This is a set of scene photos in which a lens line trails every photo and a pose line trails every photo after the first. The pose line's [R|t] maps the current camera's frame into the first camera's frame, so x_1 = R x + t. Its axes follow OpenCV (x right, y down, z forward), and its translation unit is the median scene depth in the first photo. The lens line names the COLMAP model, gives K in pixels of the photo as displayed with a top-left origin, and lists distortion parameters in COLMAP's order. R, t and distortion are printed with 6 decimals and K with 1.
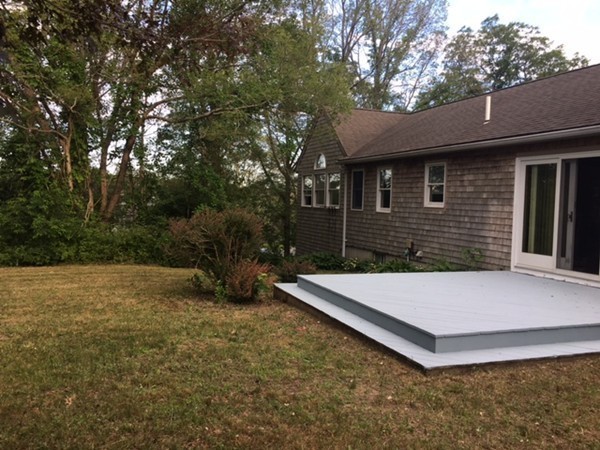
lens RADIAL K [[510.9, 0, 299.9], [0, 510.9, 224.8], [0, 0, 1]] dist [0.079749, -0.099240]
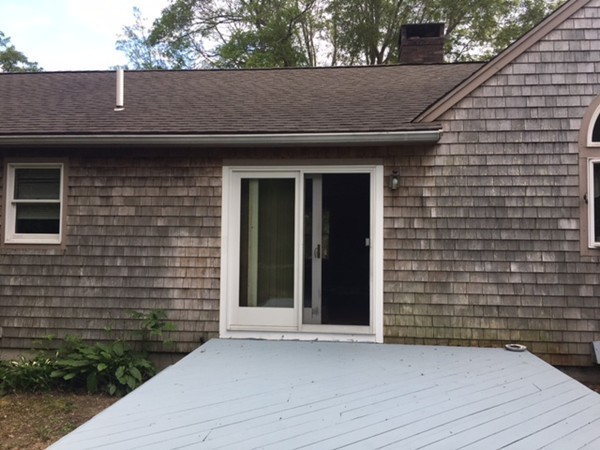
lens RADIAL K [[510.9, 0, 299.8], [0, 510.9, 223.7], [0, 0, 1]] dist [0.079749, -0.099240]
pose [[0.453730, 0.008363, 0.891100, -0.124070], [0.047655, 0.998297, -0.033634, -0.027864], [-0.889864, 0.057727, 0.452559, 0.609073]]
